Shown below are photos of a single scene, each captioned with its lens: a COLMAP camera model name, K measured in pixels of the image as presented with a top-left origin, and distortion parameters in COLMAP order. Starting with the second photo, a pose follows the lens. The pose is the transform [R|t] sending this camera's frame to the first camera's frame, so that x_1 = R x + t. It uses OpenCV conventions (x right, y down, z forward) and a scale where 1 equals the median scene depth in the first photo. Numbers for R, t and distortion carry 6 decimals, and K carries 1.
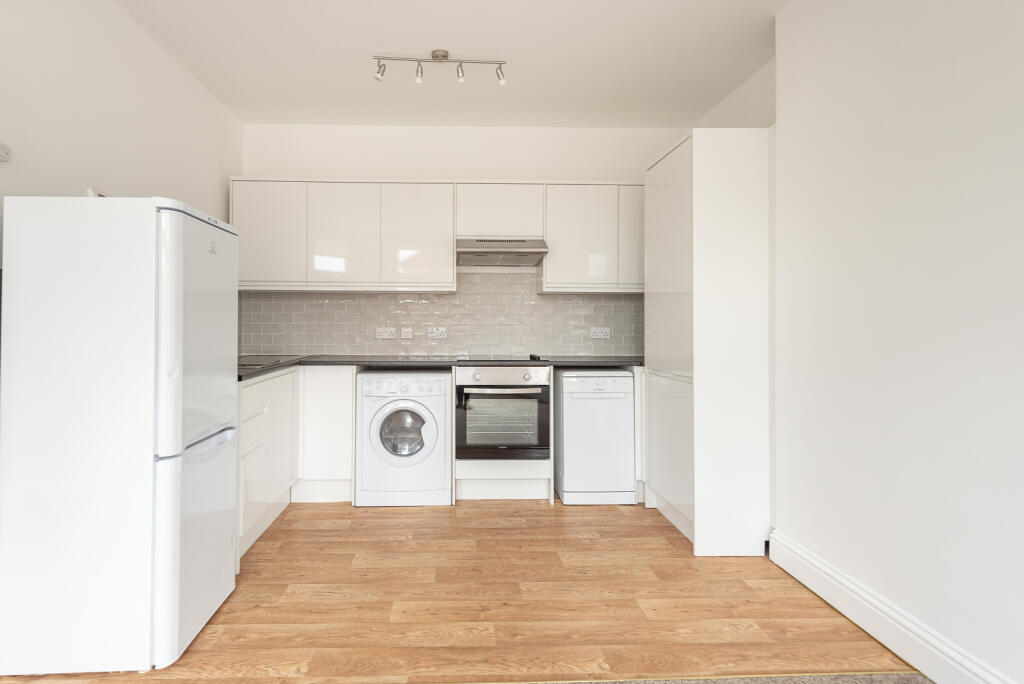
lens RADIAL K [[492.5, 0, 482.9], [0, 492.5, 324.9], [0, 0, 1]] dist [0.015821, -0.001119]
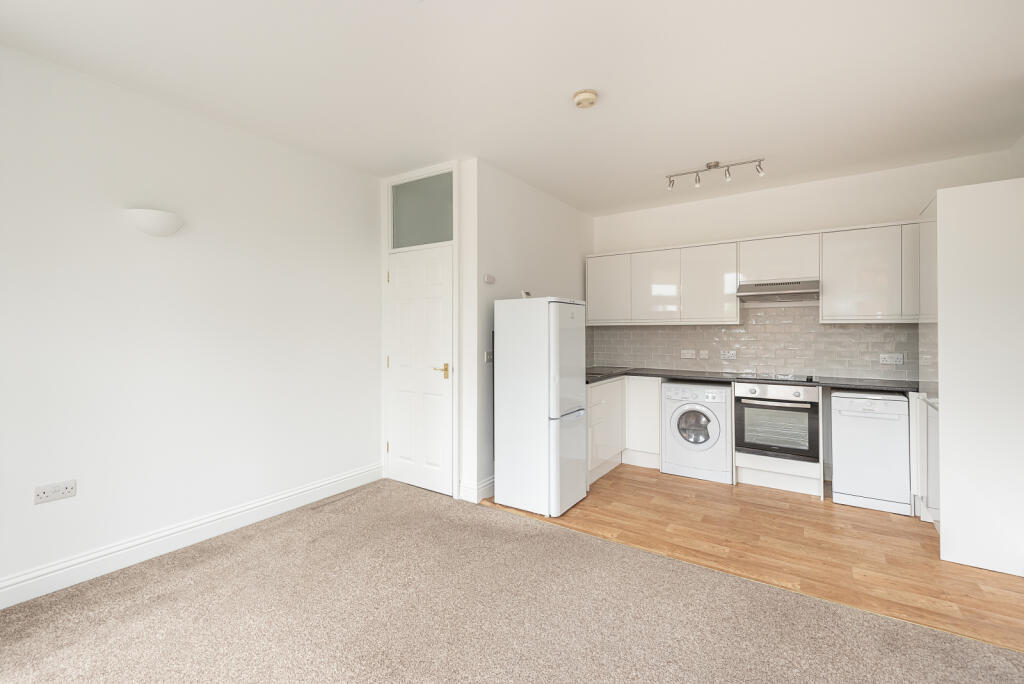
lens RADIAL K [[409.3, 0, 512.1], [0, 409.3, 339.8], [0, 0, 1]] dist [0.003520, 0.000018]
pose [[0.783324, -0.005434, -0.621590, 0.187763], [0.009564, 0.999949, 0.003311, -0.046457], [0.621540, -0.008538, 0.783336, -0.286532]]
